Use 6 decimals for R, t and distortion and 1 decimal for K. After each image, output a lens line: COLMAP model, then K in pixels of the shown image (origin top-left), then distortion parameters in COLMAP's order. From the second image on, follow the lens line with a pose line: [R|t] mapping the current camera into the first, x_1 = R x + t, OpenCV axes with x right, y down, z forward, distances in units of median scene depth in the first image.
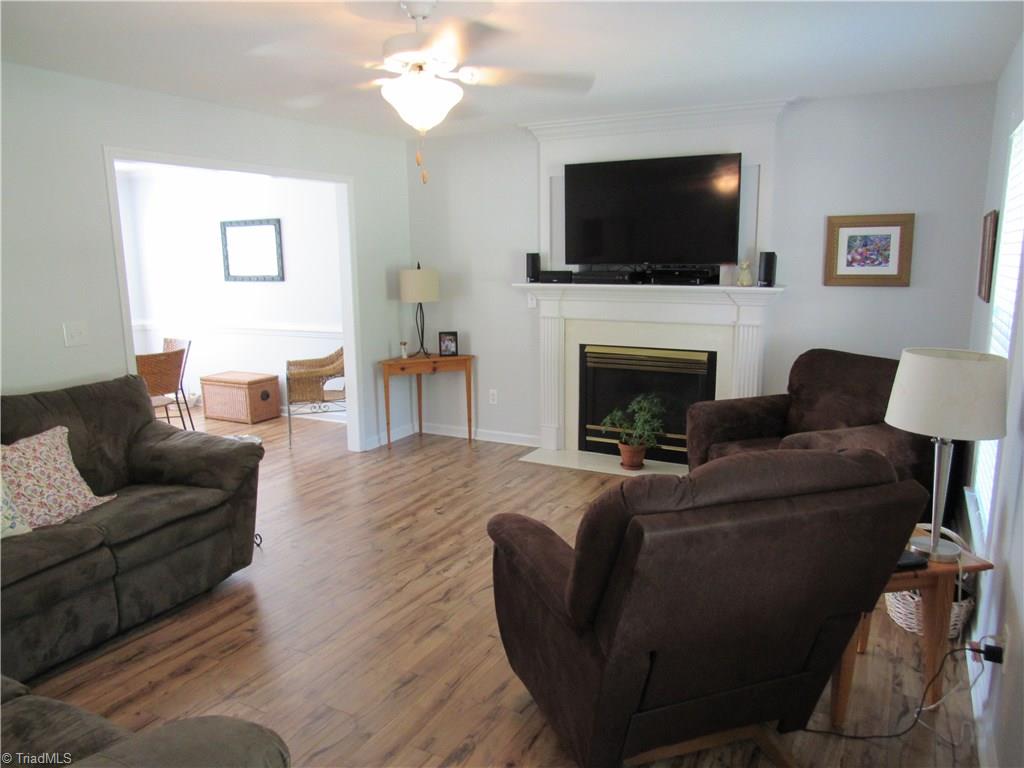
lens RADIAL K [[730.7, 0, 517.4], [0, 730.7, 386.8], [0, 0, 1]] dist [-0.023910, -0.004567]
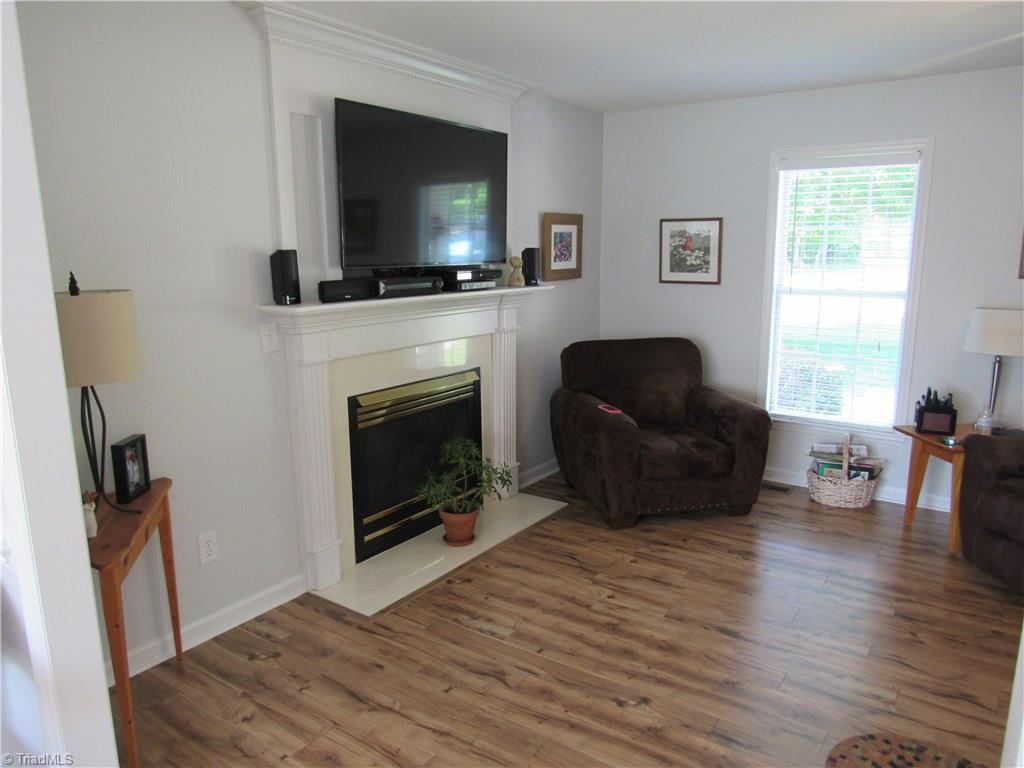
lens RADIAL K [[730.7, 0, 512.5], [0, 730.7, 385.3], [0, 0, 1]] dist [-0.023910, -0.004567]
pose [[0.121324, -0.180138, 0.976130, -0.602995], [0.182913, 0.970611, 0.156385, -0.168608], [-0.975614, 0.159574, 0.150708, 0.928915]]
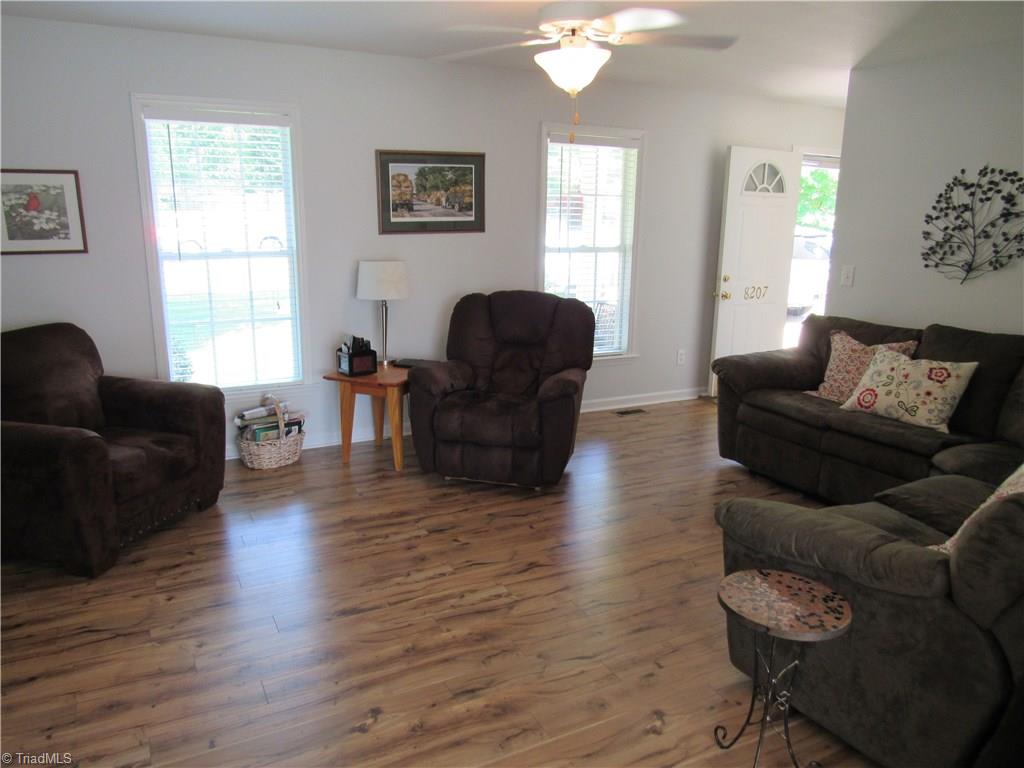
lens RADIAL K [[730.7, 0, 506.5], [0, 730.7, 381.5], [0, 0, 1]] dist [-0.023910, -0.004567]
pose [[-0.816592, -0.134915, 0.561227, -0.421015], [0.100010, 0.924525, 0.367764, -0.216820], [-0.568485, 0.356442, -0.741467, 1.188996]]
